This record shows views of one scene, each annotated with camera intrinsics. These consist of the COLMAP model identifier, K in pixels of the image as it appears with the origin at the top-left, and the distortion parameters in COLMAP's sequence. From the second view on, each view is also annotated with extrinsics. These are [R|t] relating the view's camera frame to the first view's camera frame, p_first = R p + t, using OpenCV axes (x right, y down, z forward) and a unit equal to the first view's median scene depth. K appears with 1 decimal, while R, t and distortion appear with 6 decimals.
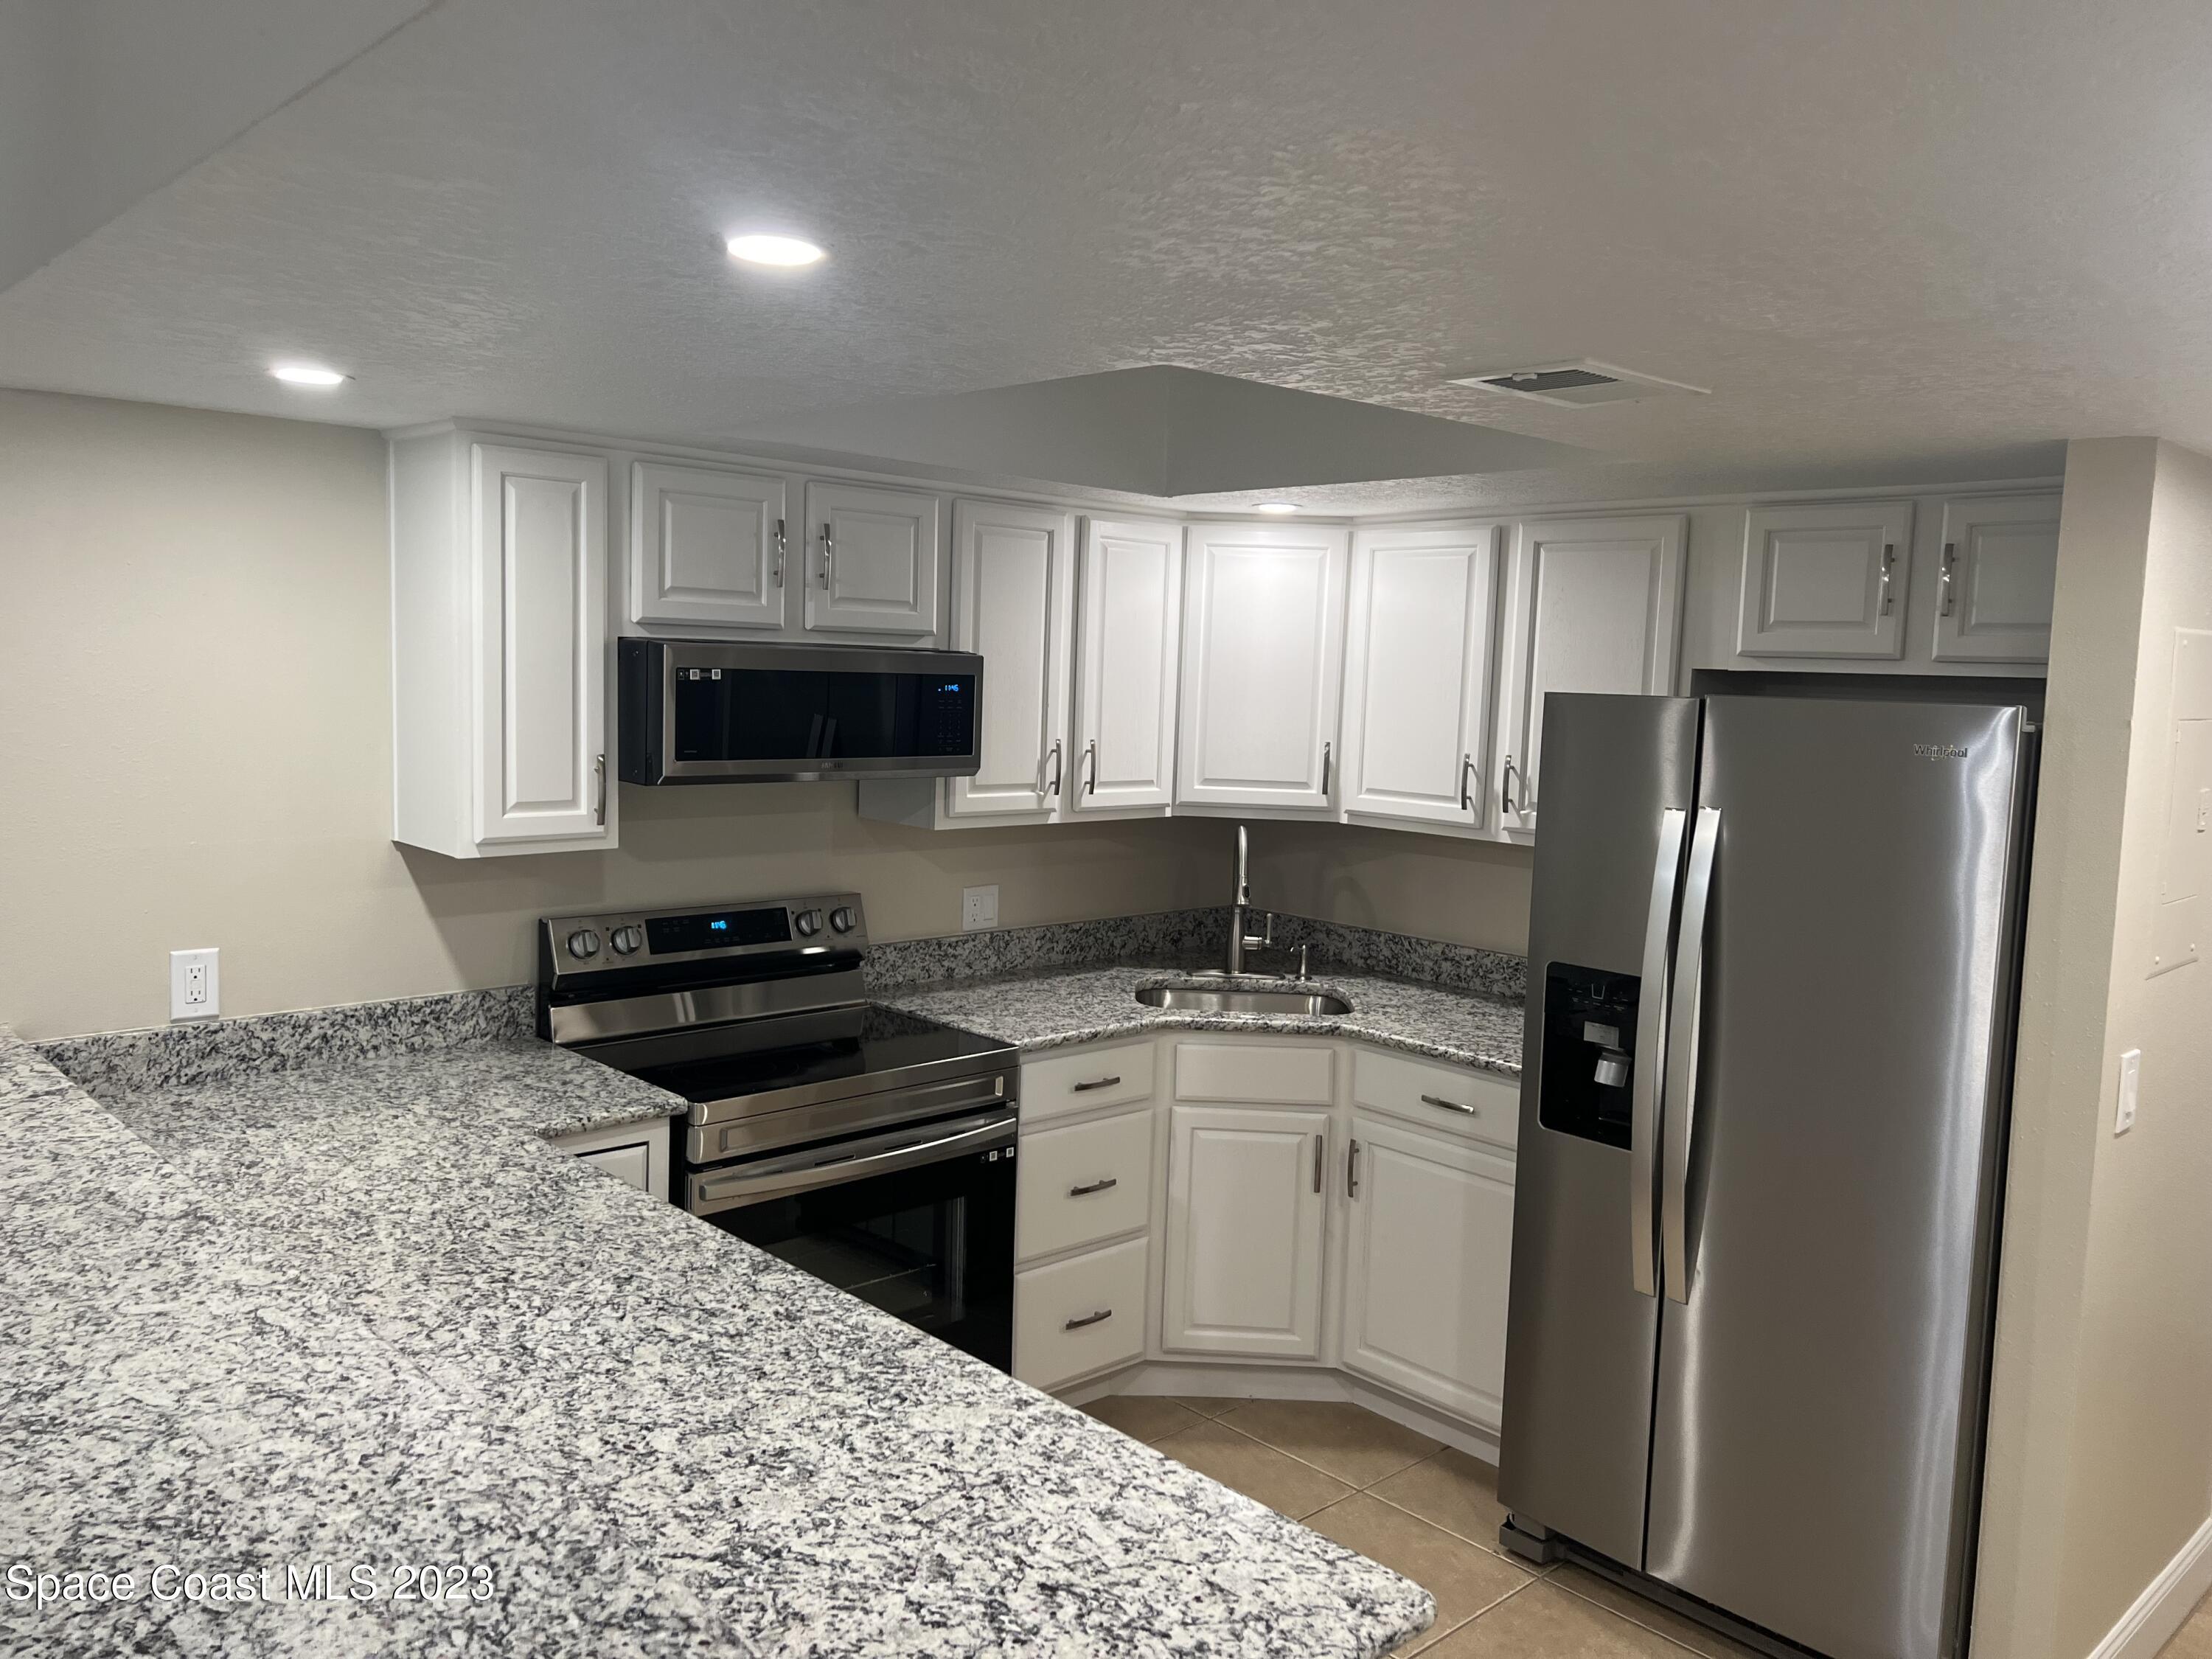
lens RADIAL K [[1650.5, 0, 1106.0], [0, 1650.5, 829.5], [0, 0, 1]] dist [0.178159, -0.207519]
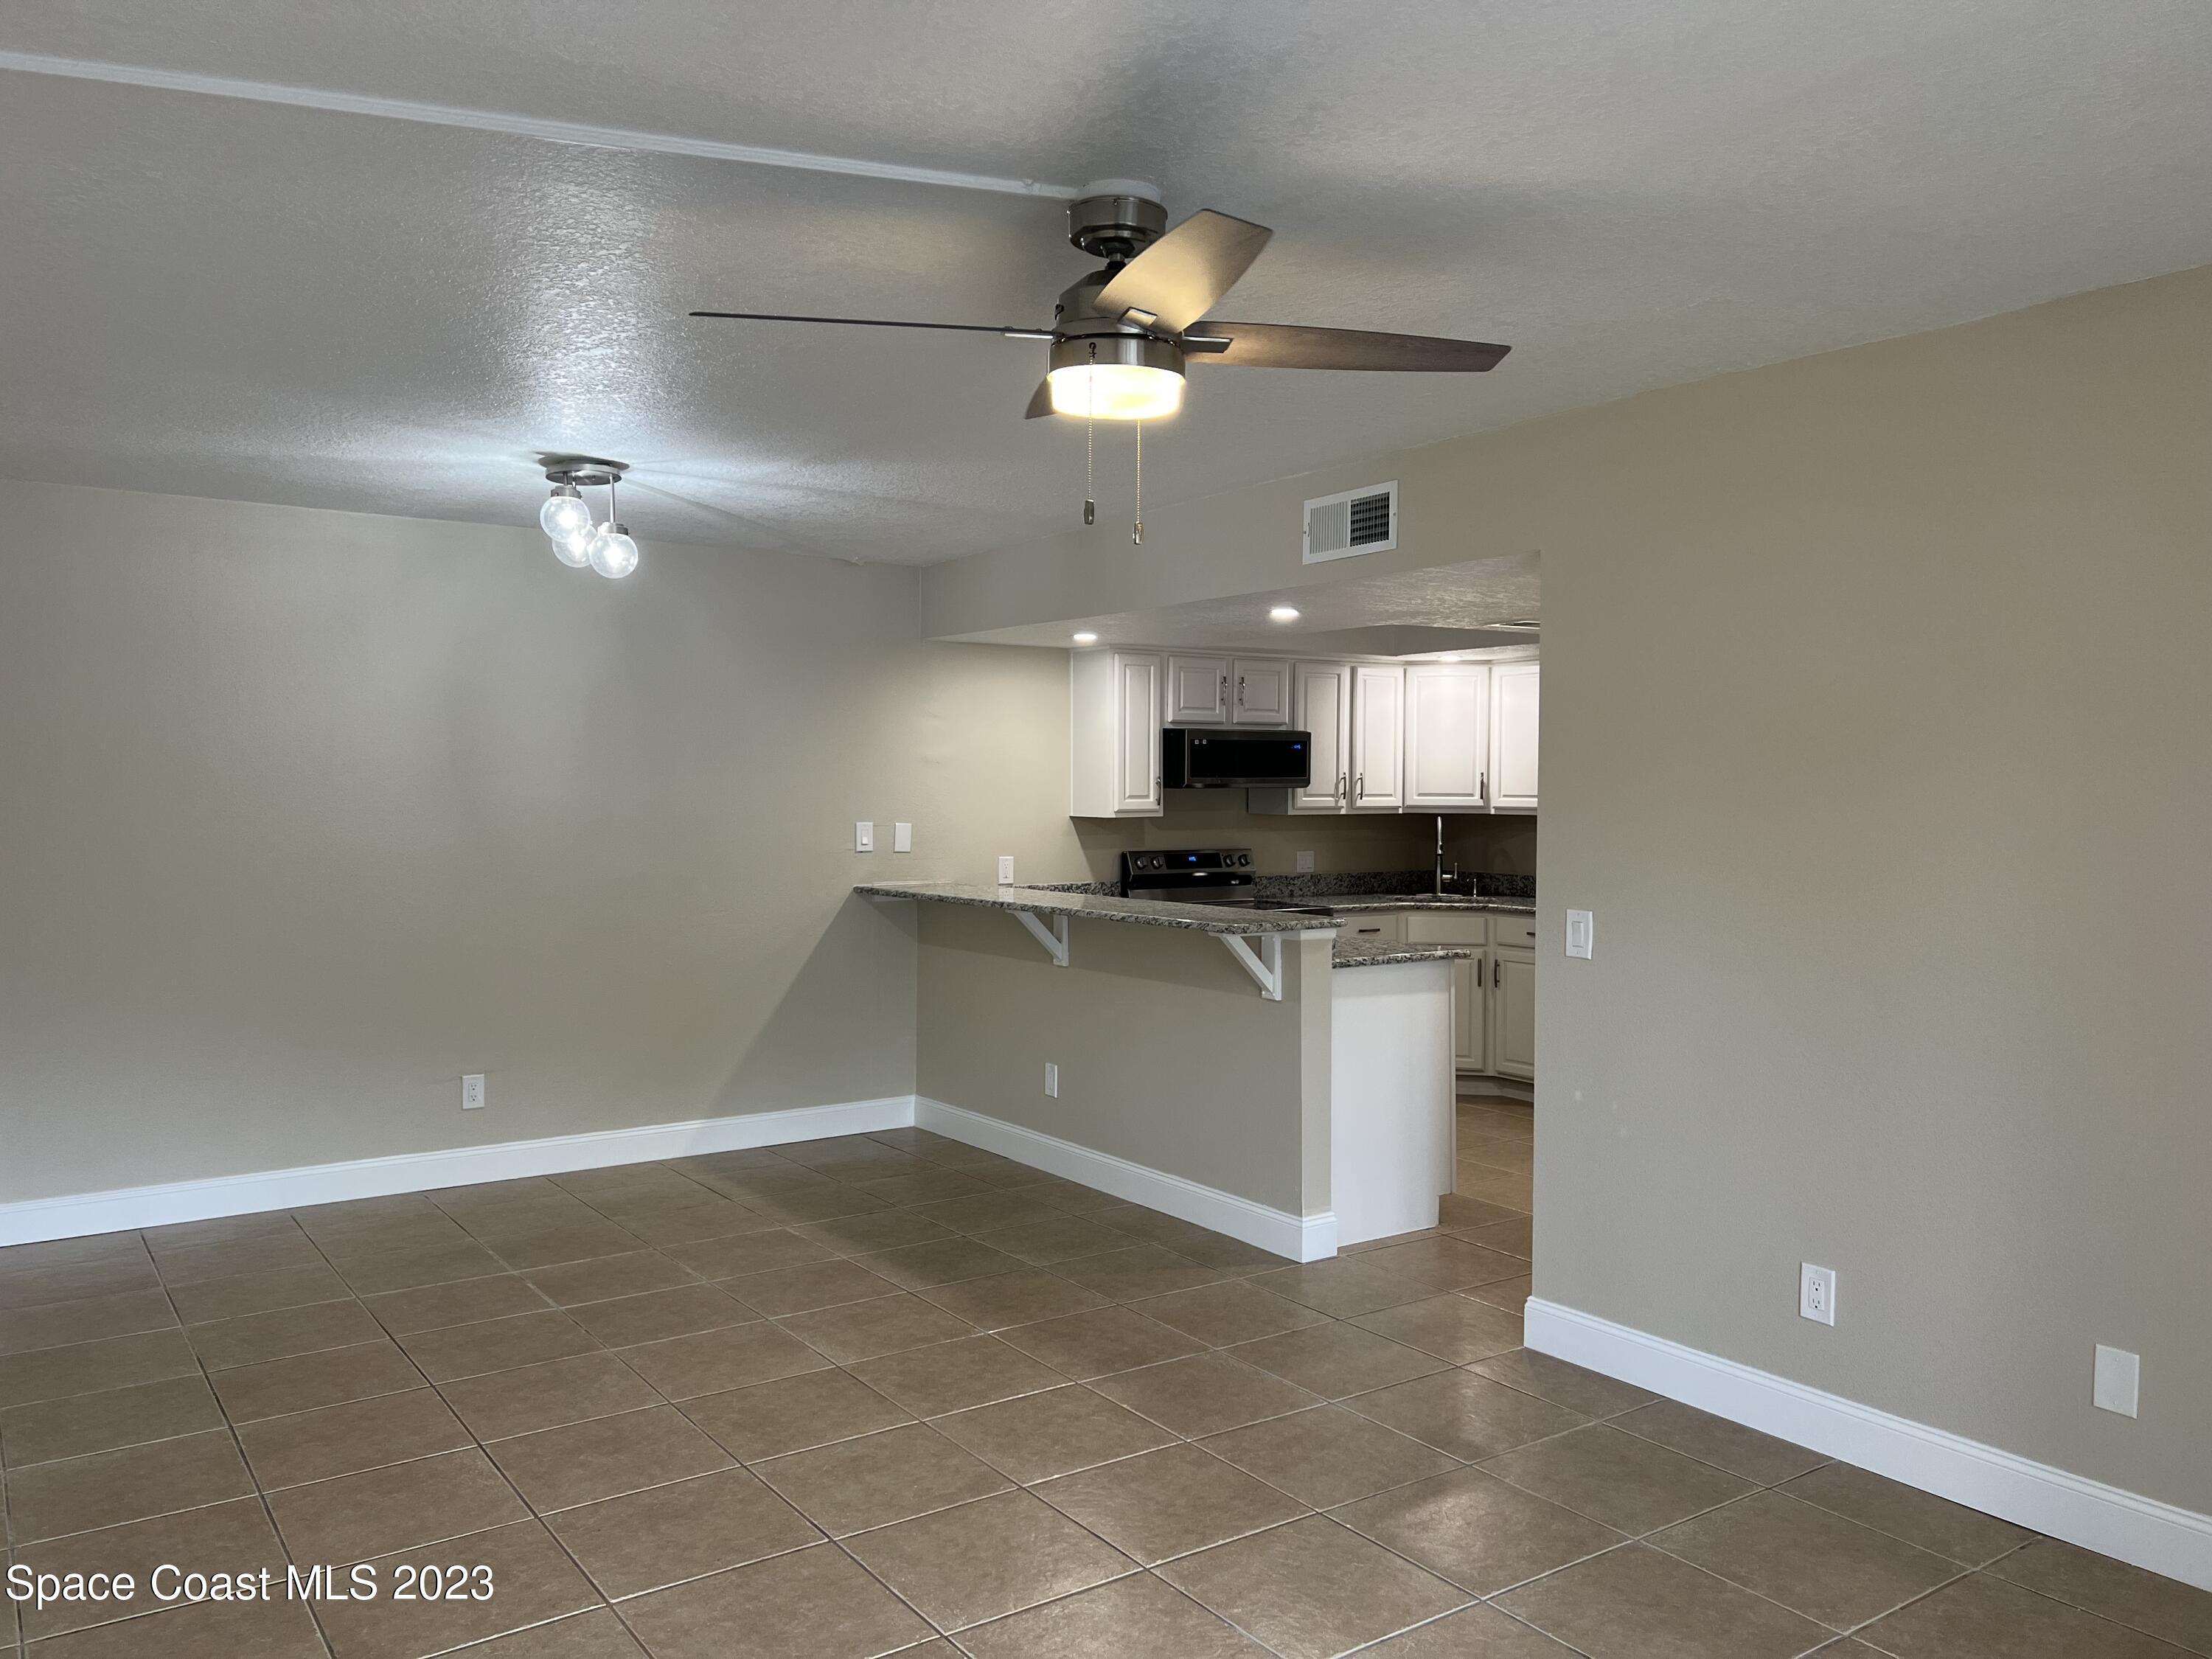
lens RADIAL K [[1650.5, 0, 1106.0], [0, 1650.5, 829.5], [0, 0, 1]] dist [0.178159, -0.207519]
pose [[0.988875, -0.028109, -0.146068, -0.023489], [0.016953, 0.996881, -0.077071, 0.175557], [0.147779, 0.073738, 0.986268, -1.113923]]
